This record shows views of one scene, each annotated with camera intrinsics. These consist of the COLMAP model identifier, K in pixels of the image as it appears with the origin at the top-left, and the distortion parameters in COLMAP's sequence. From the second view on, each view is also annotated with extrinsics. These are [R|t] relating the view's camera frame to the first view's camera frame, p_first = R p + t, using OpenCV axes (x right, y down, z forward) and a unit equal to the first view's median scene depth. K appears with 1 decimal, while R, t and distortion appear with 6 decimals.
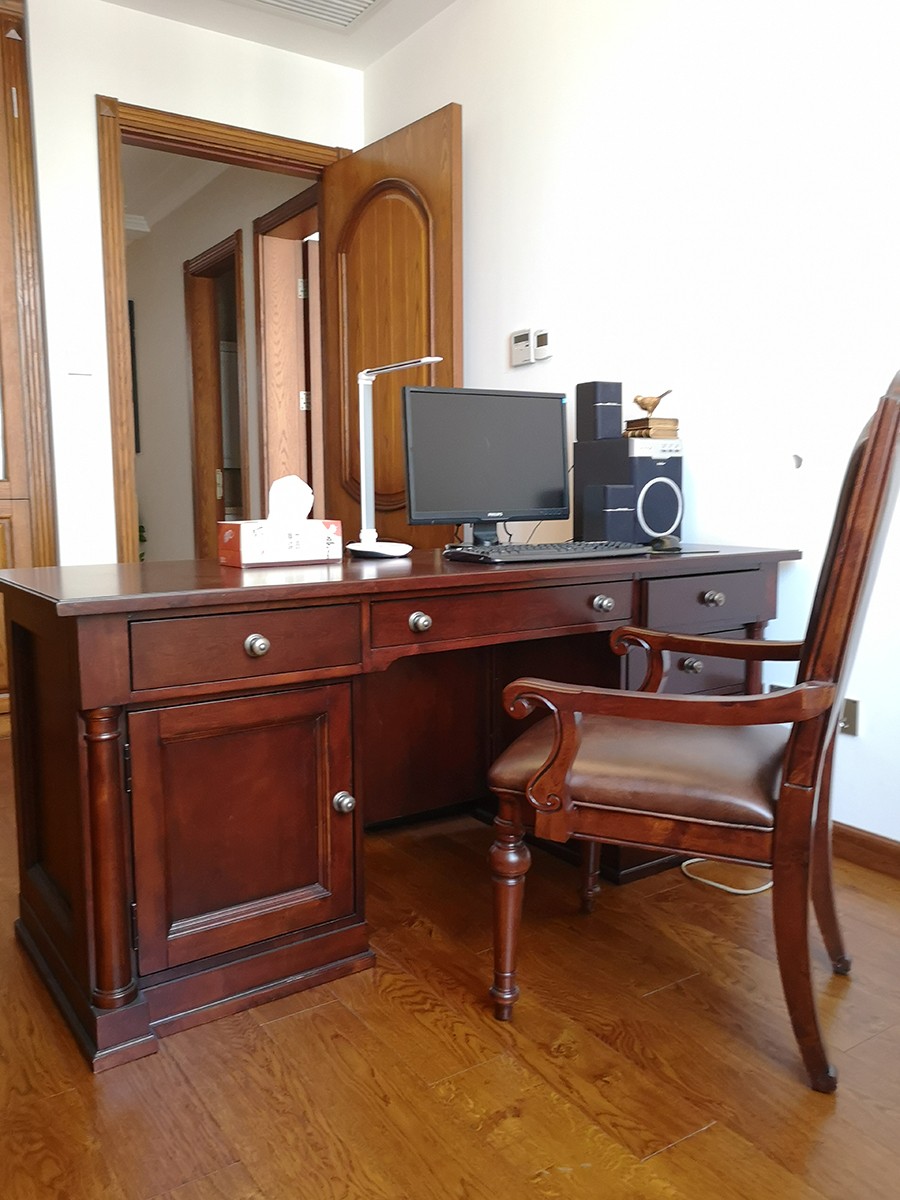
lens RADIAL K [[957.5, 0, 450.0], [0, 957.5, 600.0], [0, 0, 1]] dist [-0.002032, 0.001833]
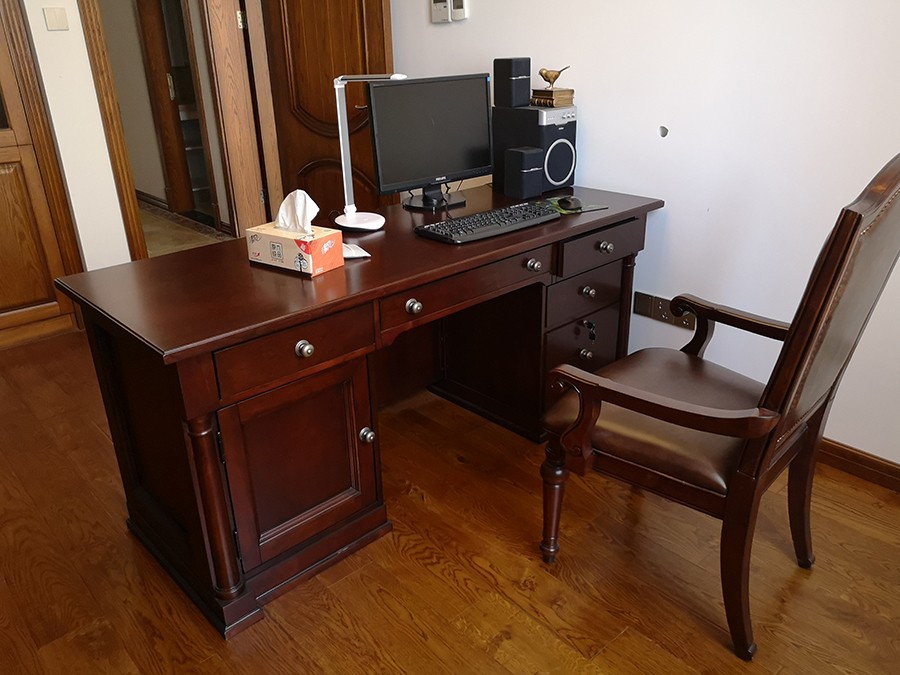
lens RADIAL K [[712.3, 0, 450.0], [0, 712.3, 337.5], [0, 0, 1]] dist [-0.000551, -0.001144]
pose [[0.988491, -0.071420, 0.133357, -0.121642], [0.029923, 0.956431, 0.290420, -0.234137], [-0.148289, -0.283087, 0.947561, 0.024222]]
